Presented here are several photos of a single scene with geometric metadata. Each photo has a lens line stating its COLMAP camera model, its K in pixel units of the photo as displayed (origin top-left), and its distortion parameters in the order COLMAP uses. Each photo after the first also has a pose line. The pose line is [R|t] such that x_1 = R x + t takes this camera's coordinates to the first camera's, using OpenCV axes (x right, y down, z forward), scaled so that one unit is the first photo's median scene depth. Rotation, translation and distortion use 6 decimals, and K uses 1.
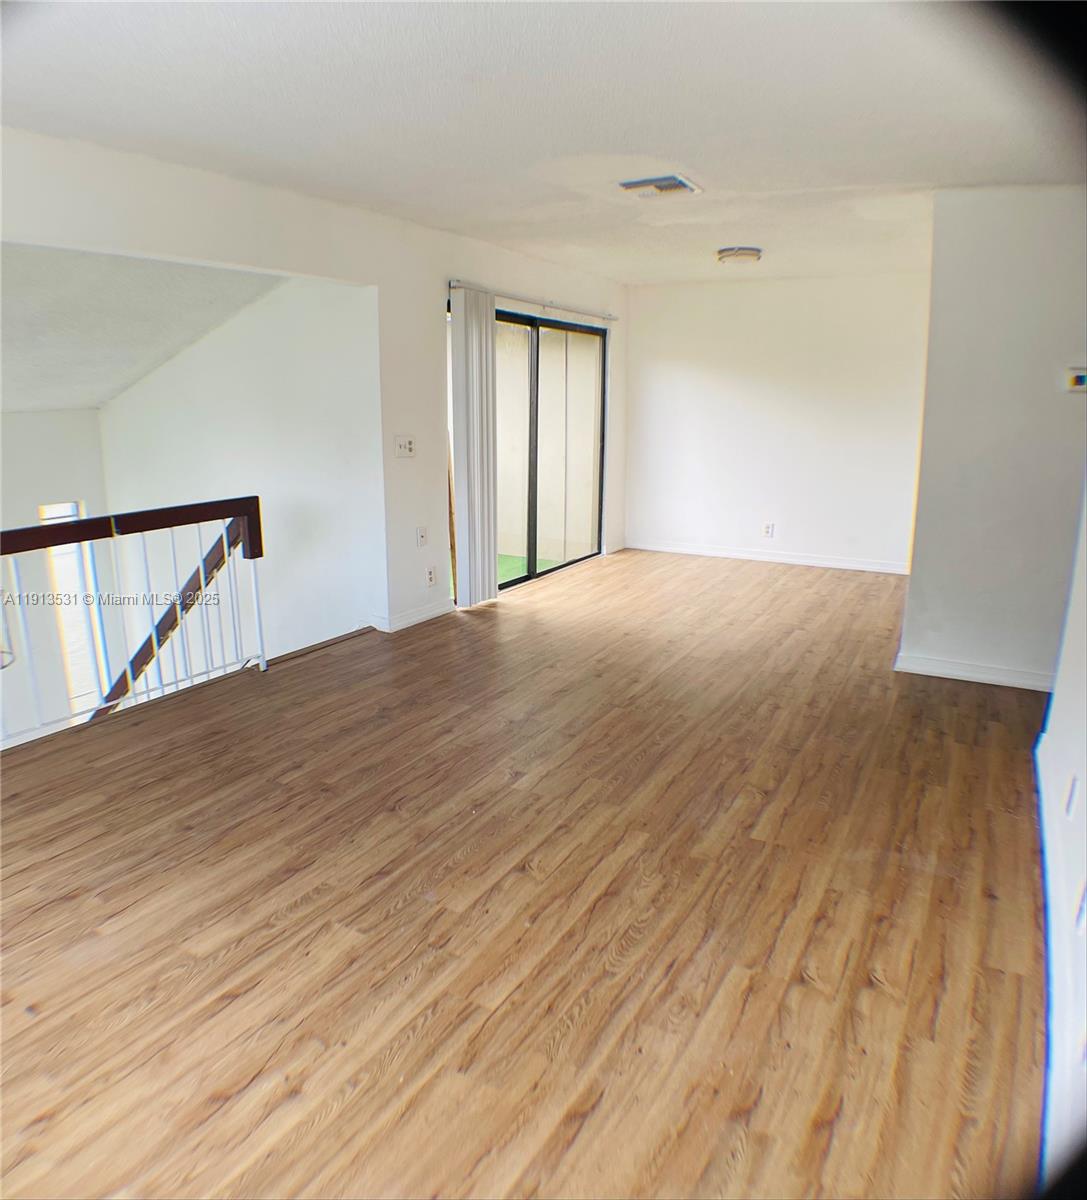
lens RADIAL K [[827.5, 0, 543.5], [0, 827.5, 600.0], [0, 0, 1]] dist [-0.146732, 0.023331]
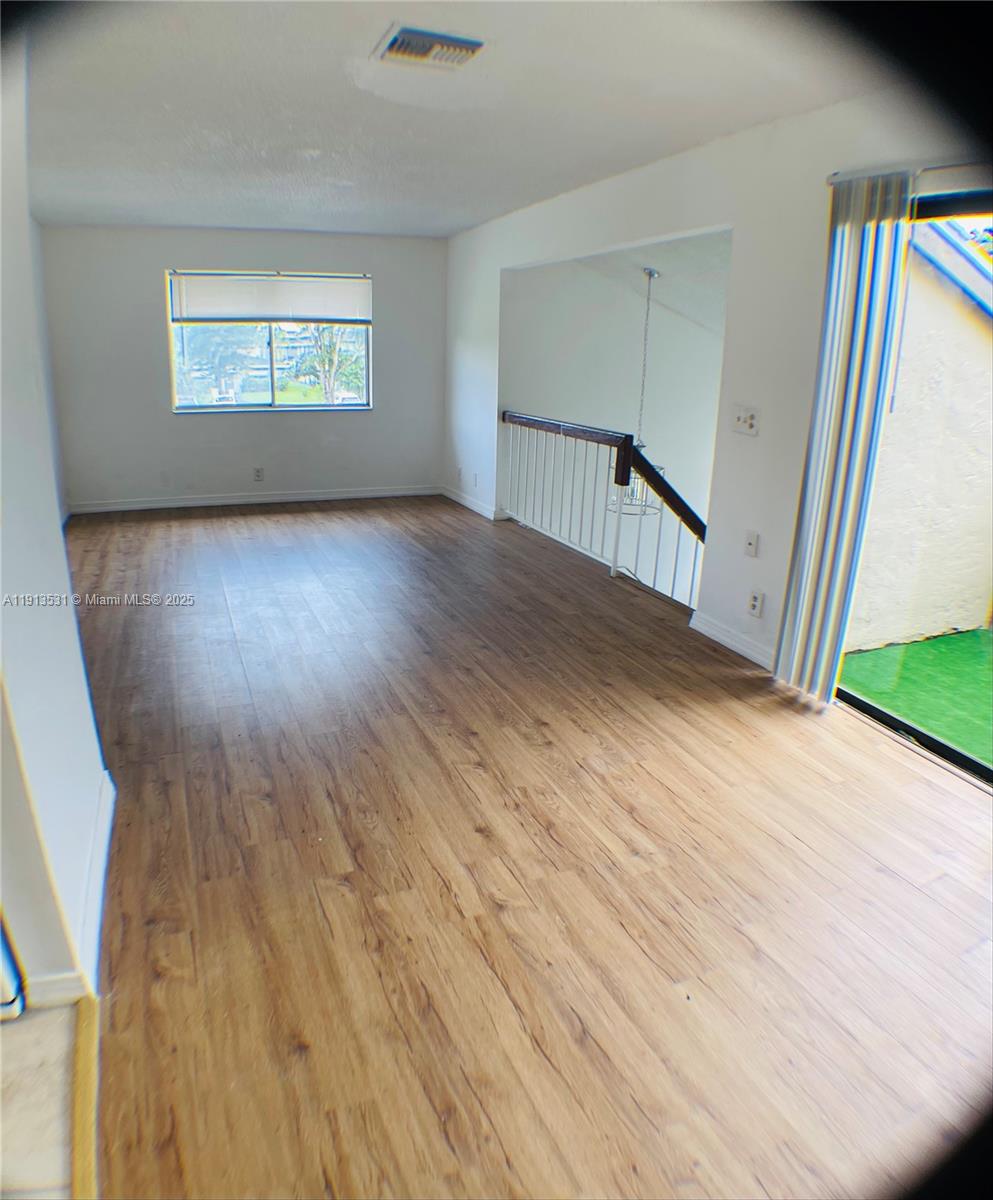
lens RADIAL K [[756.8, 0, 496.5], [0, 756.8, 600.0], [0, 0, 1]] dist [-0.169932, 0.003189]
pose [[-0.609877, 0.226001, -0.759588, 0.647866], [-0.217724, 0.873812, 0.434798, -0.343743], [0.762001, 0.430554, -0.483712, 1.442695]]
